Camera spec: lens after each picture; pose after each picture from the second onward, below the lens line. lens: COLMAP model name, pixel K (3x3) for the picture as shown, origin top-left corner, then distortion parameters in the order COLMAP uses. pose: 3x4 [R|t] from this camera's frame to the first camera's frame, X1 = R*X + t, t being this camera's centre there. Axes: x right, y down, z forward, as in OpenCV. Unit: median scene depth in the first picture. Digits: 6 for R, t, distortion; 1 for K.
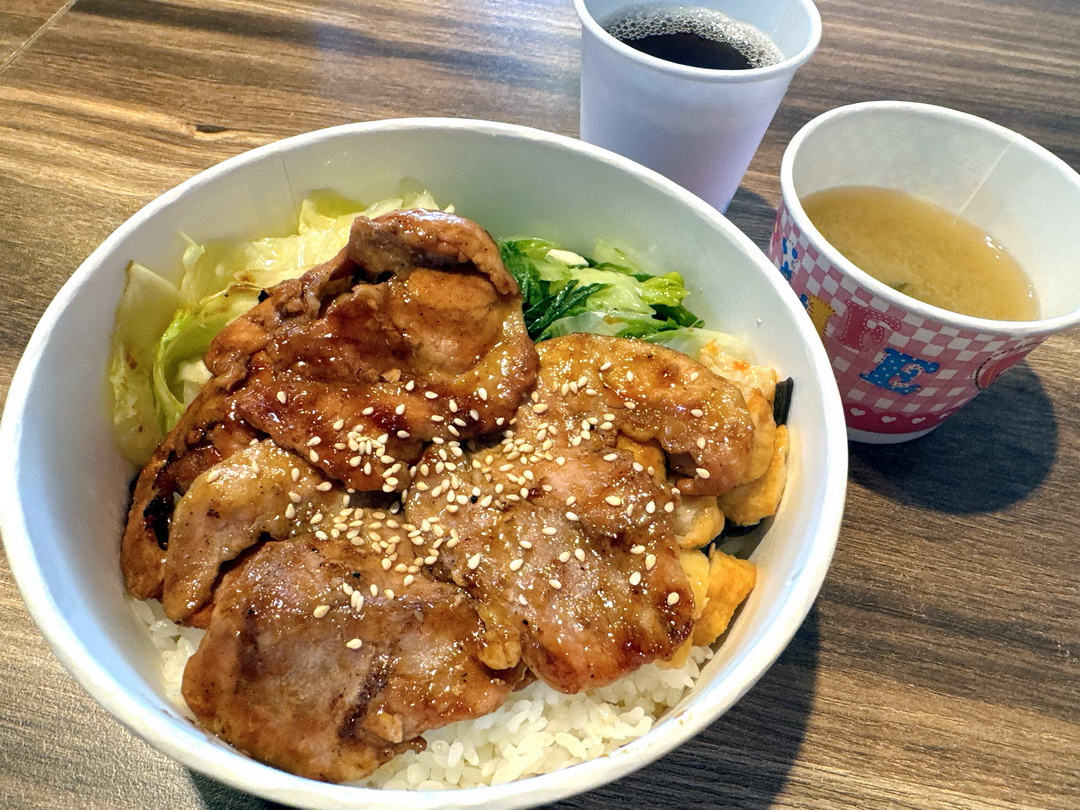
lens RADIAL K [[781.3, 0, 542.9], [0, 781.3, 399.9], [0, 0, 1]] dist [0.005812, -0.003629]
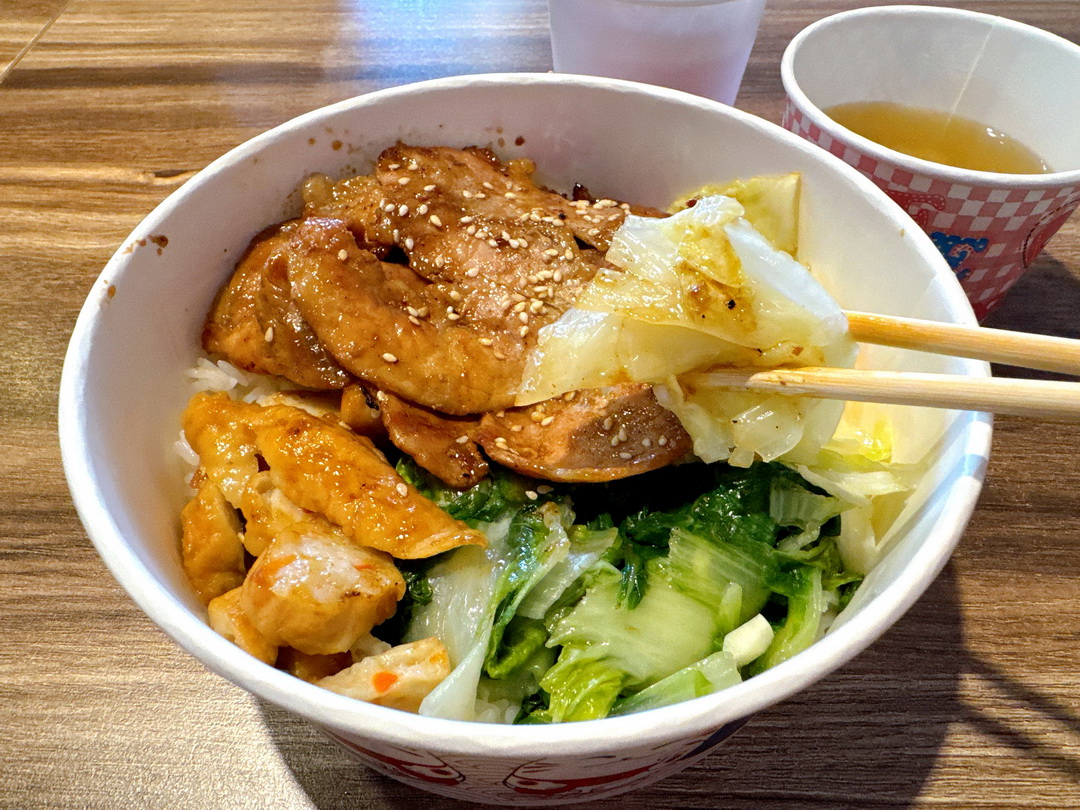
lens RADIAL K [[781.3, 0, 542.9], [0, 781.3, 399.9], [0, 0, 1]] dist [0.005812, -0.003629]
pose [[0.981535, -0.183026, 0.055602, -0.129249], [0.186596, 0.980097, -0.067765, 0.117808], [-0.042092, 0.076889, 0.996151, 0.082006]]
